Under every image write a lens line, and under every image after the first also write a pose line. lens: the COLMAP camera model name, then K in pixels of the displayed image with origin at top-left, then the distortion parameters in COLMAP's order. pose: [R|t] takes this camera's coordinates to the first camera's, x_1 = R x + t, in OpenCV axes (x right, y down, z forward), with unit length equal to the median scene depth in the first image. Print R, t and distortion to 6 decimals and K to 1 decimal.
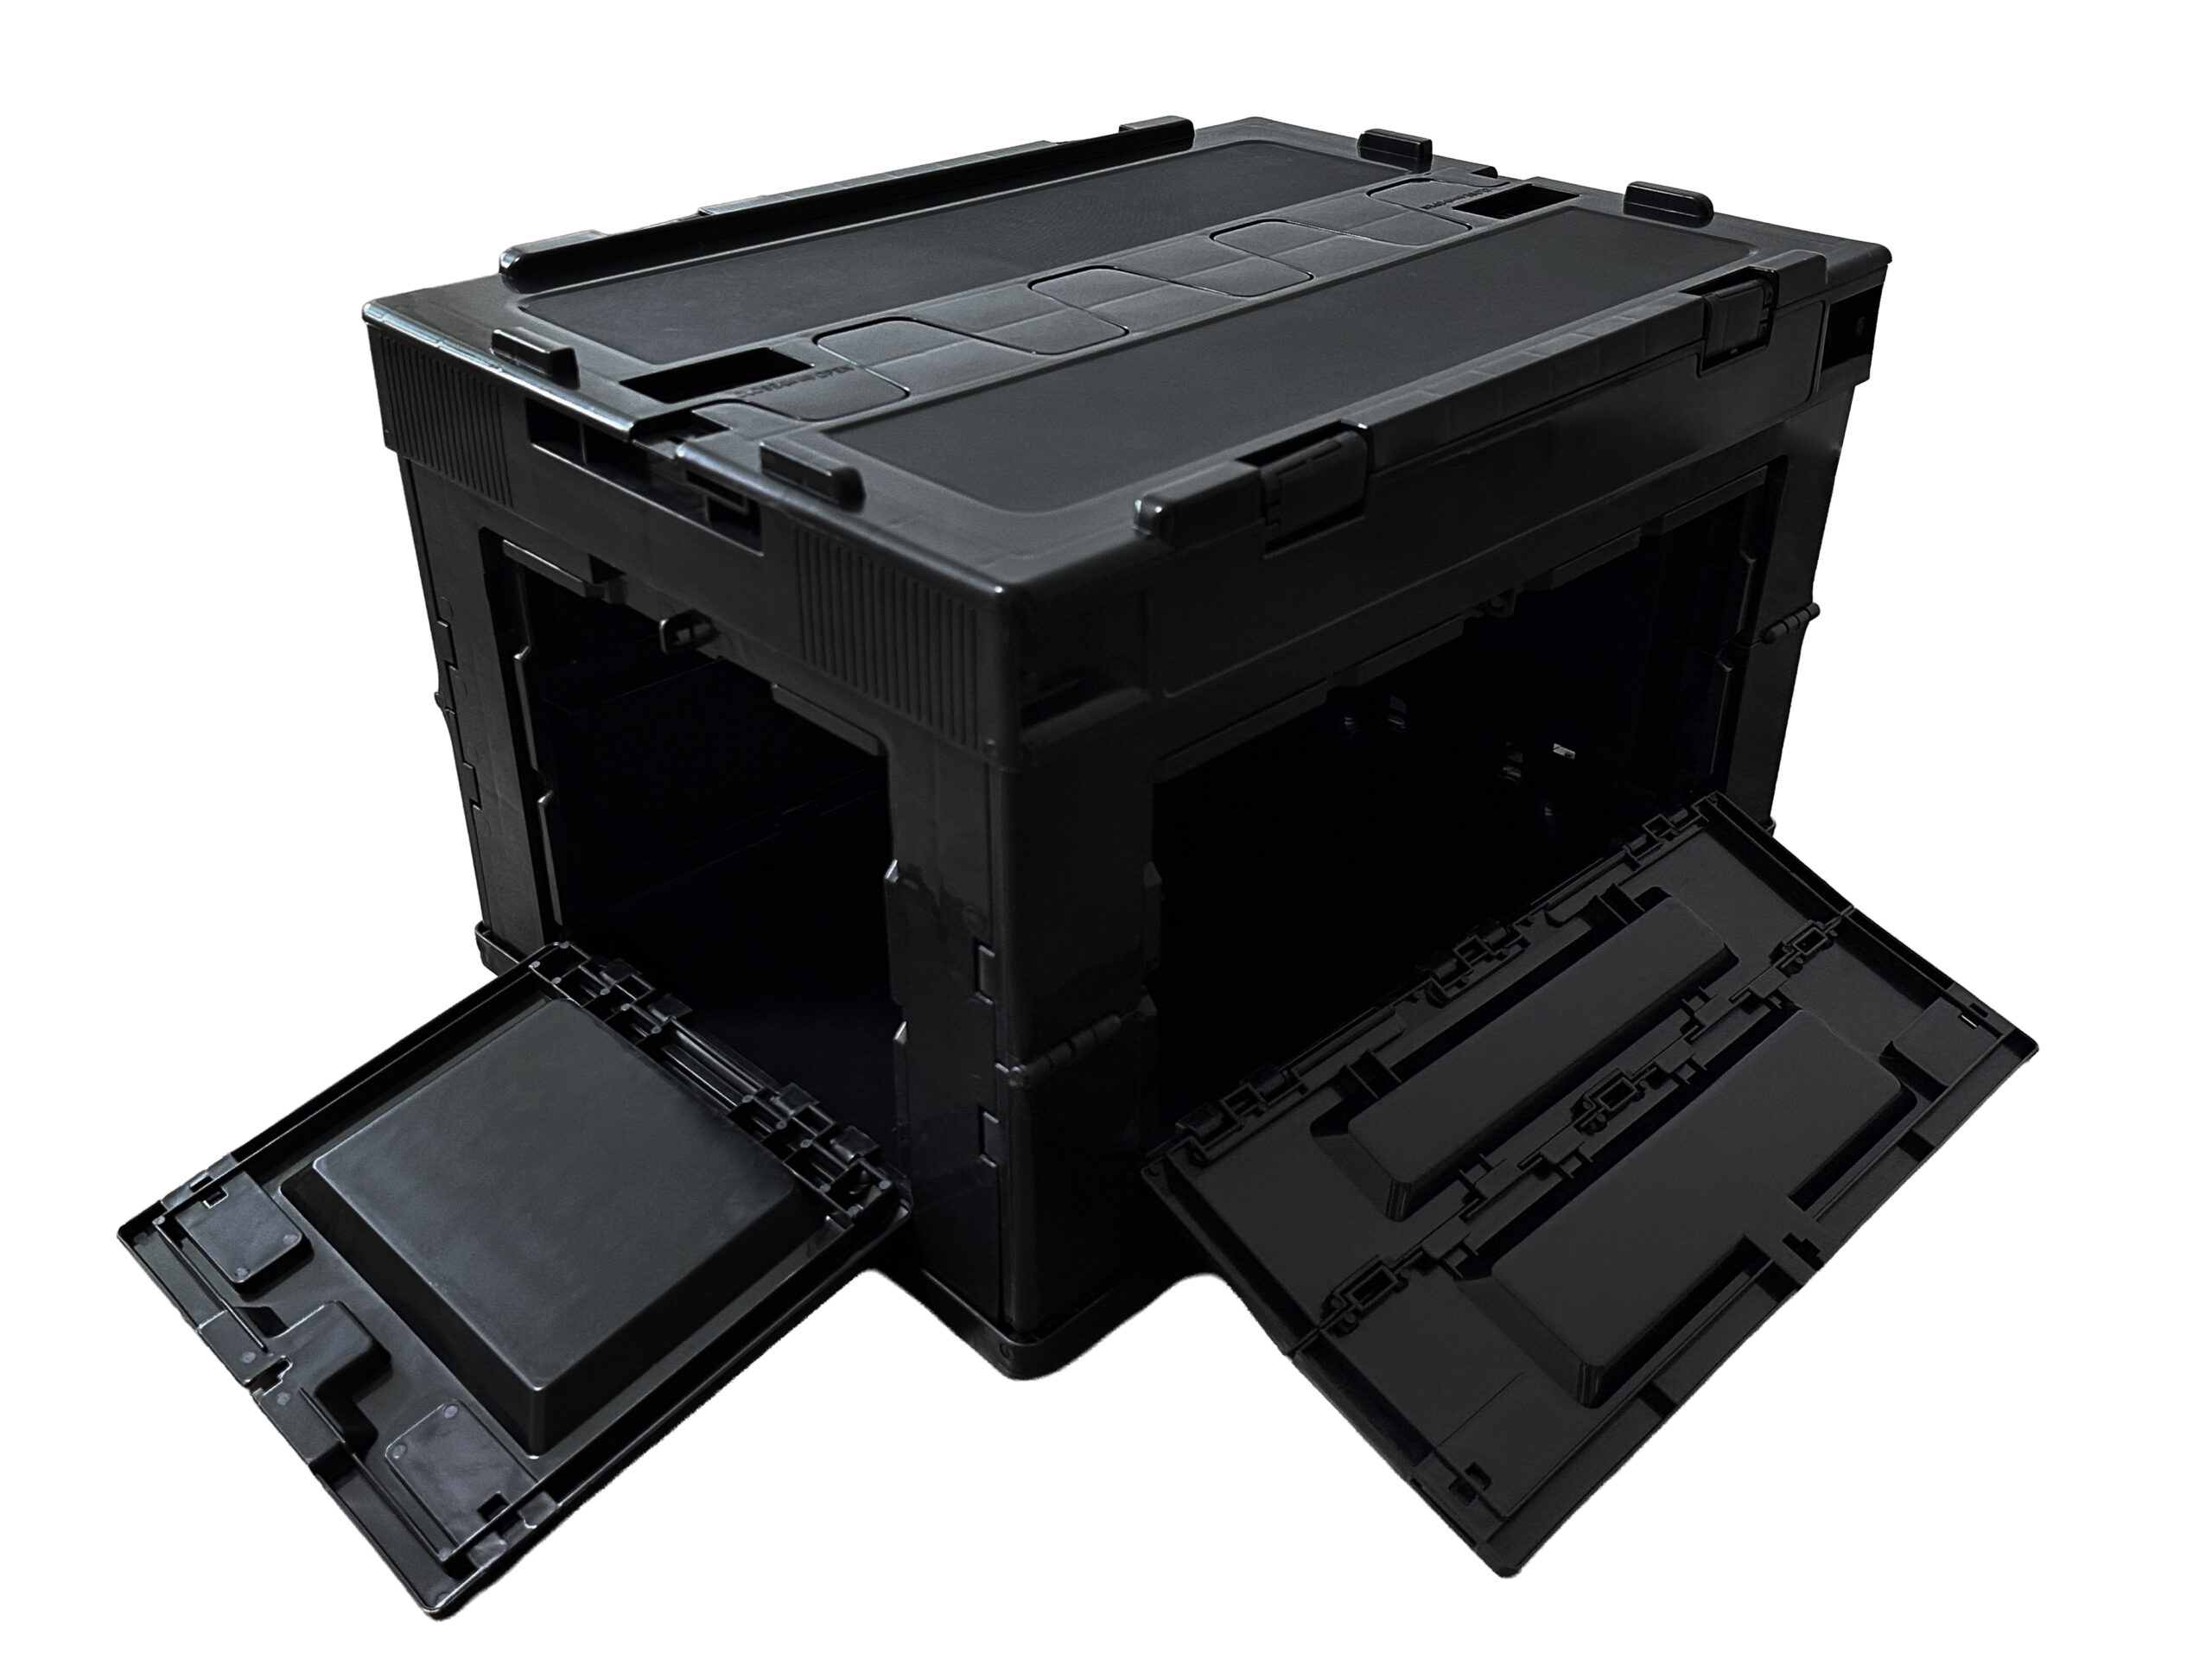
lens RADIAL K [[1989.4, 0, 1106.0], [0, 1989.4, 829.5], [0, 0, 1]] dist [0.005794, -0.007187]
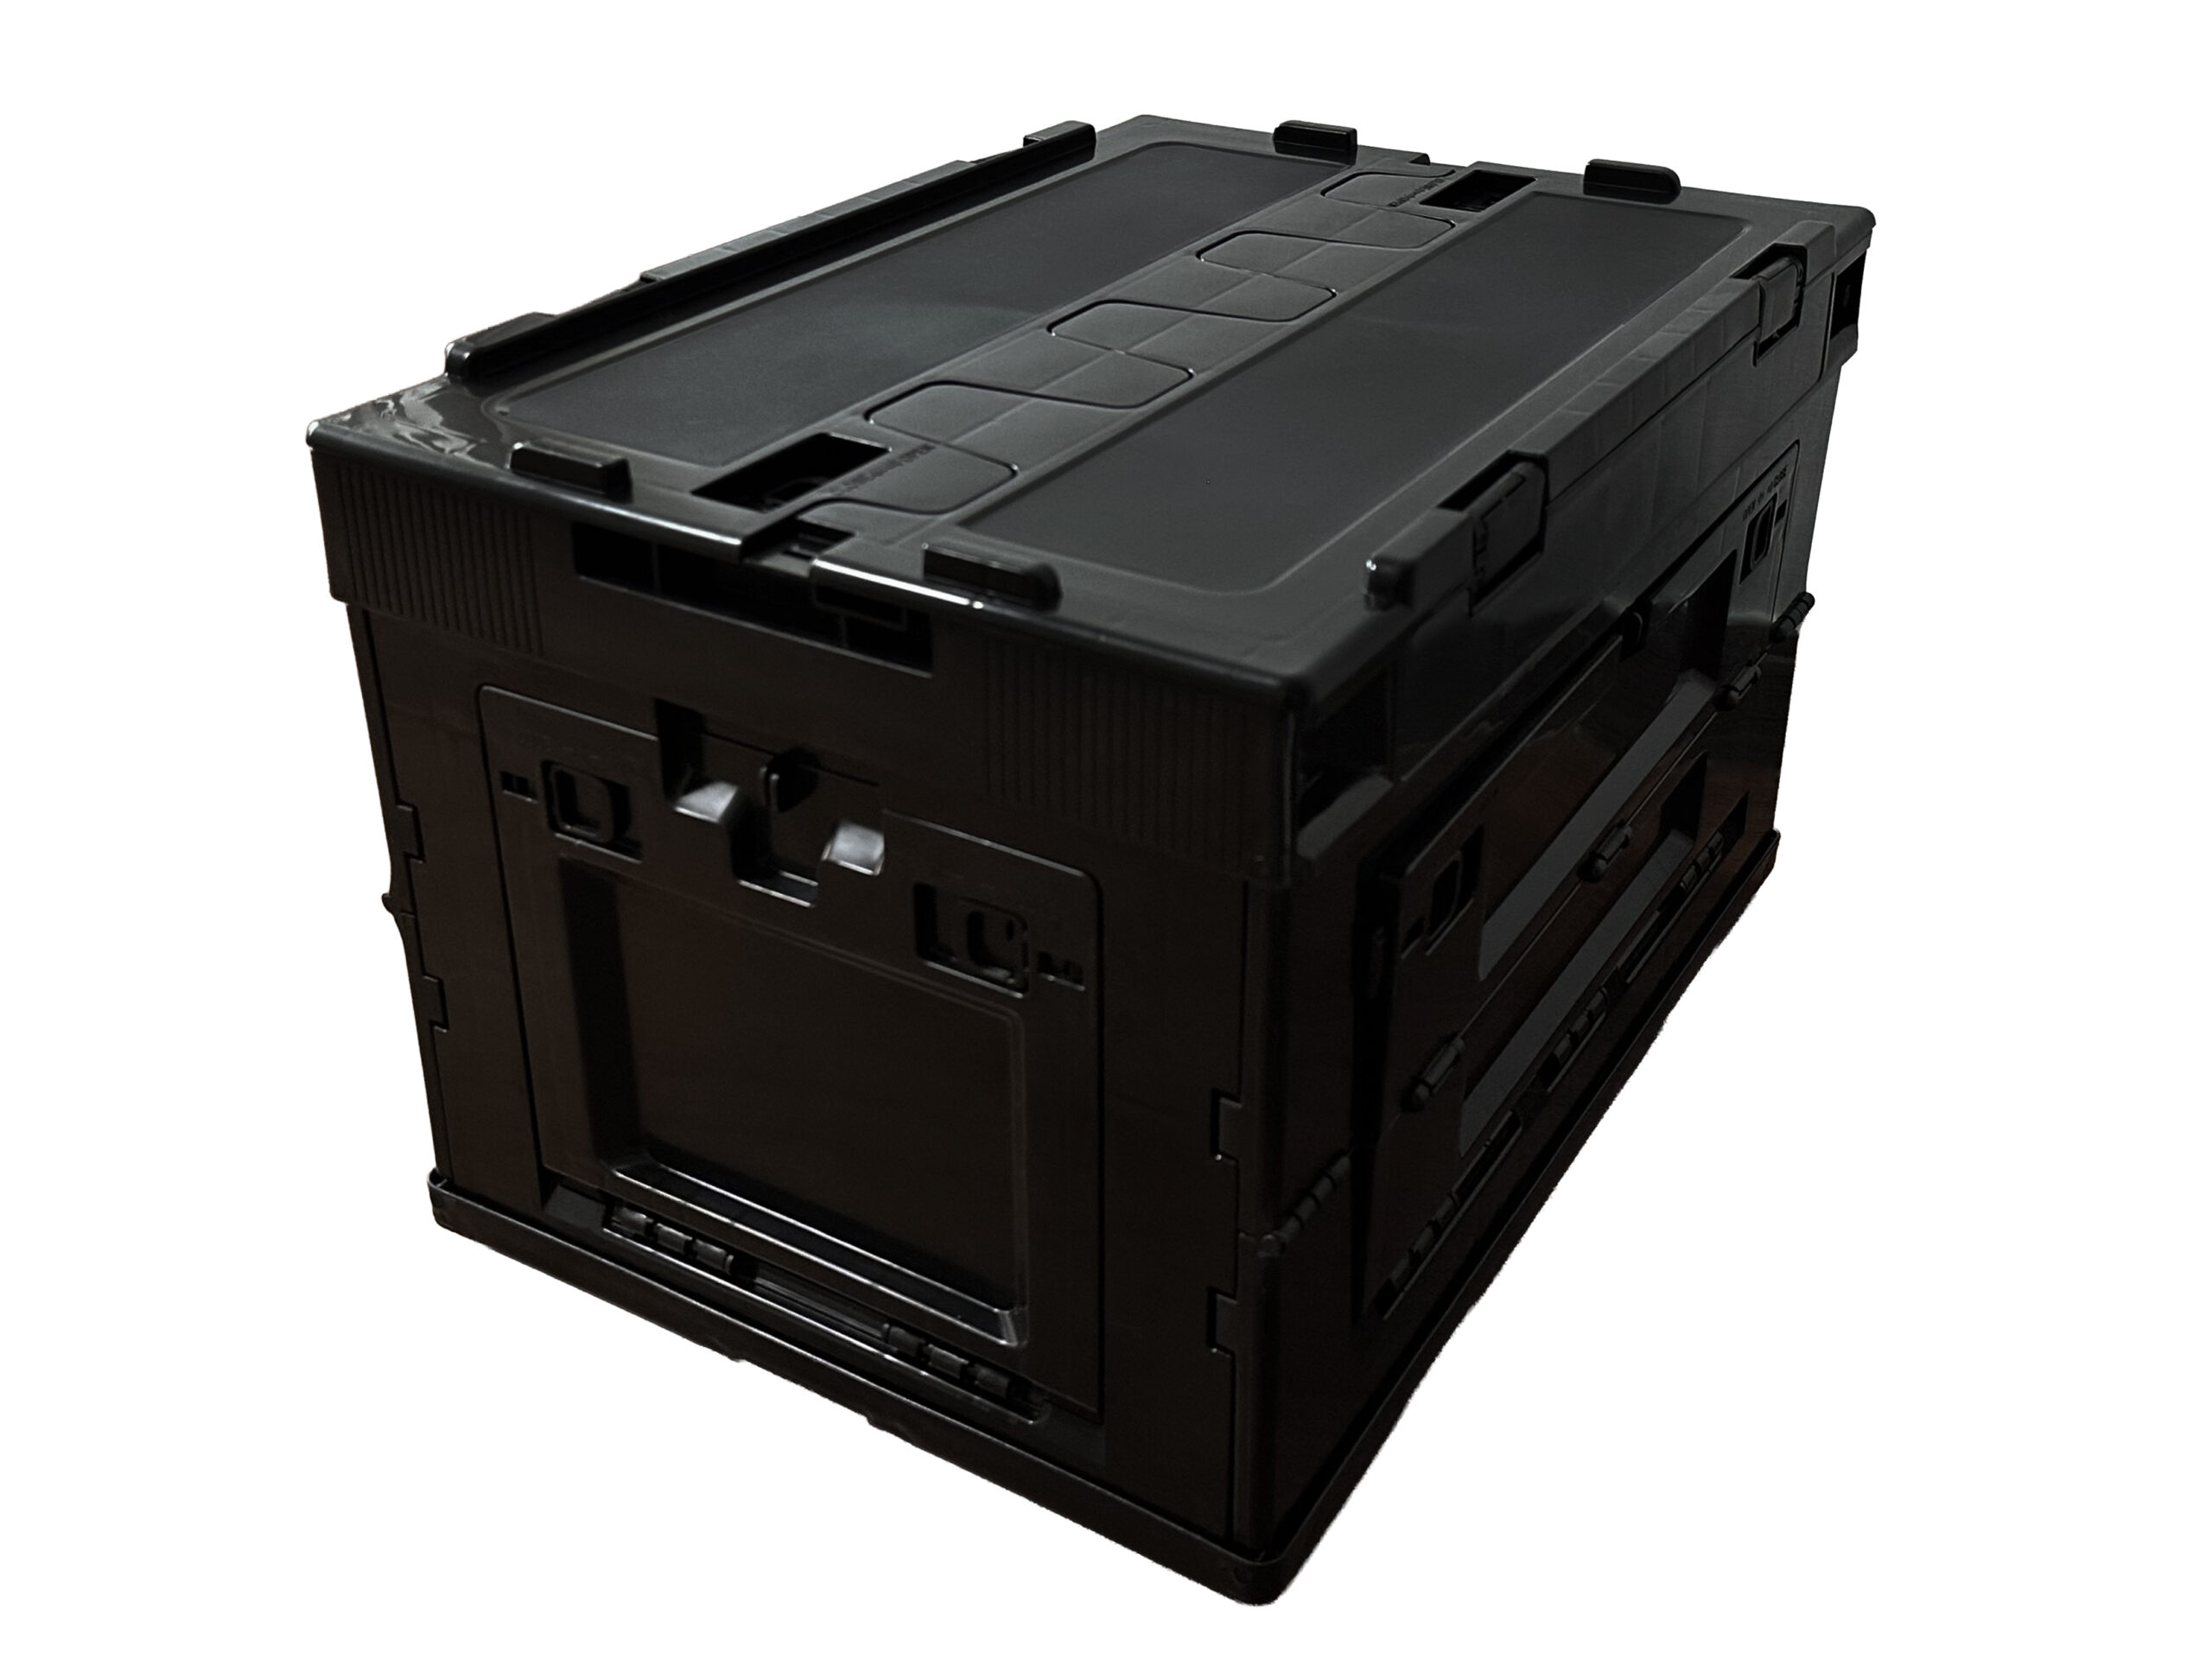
lens RADIAL K [[2354.8, 0, 1106.0], [0, 2354.8, 829.5], [0, 0, 1]] dist [0.000975, 0.002399]
pose [[0.966645, -0.132734, 0.219041, -0.280861], [0.140878, 0.989784, -0.021916, -0.035142], [-0.213894, 0.052043, 0.975470, 0.010315]]
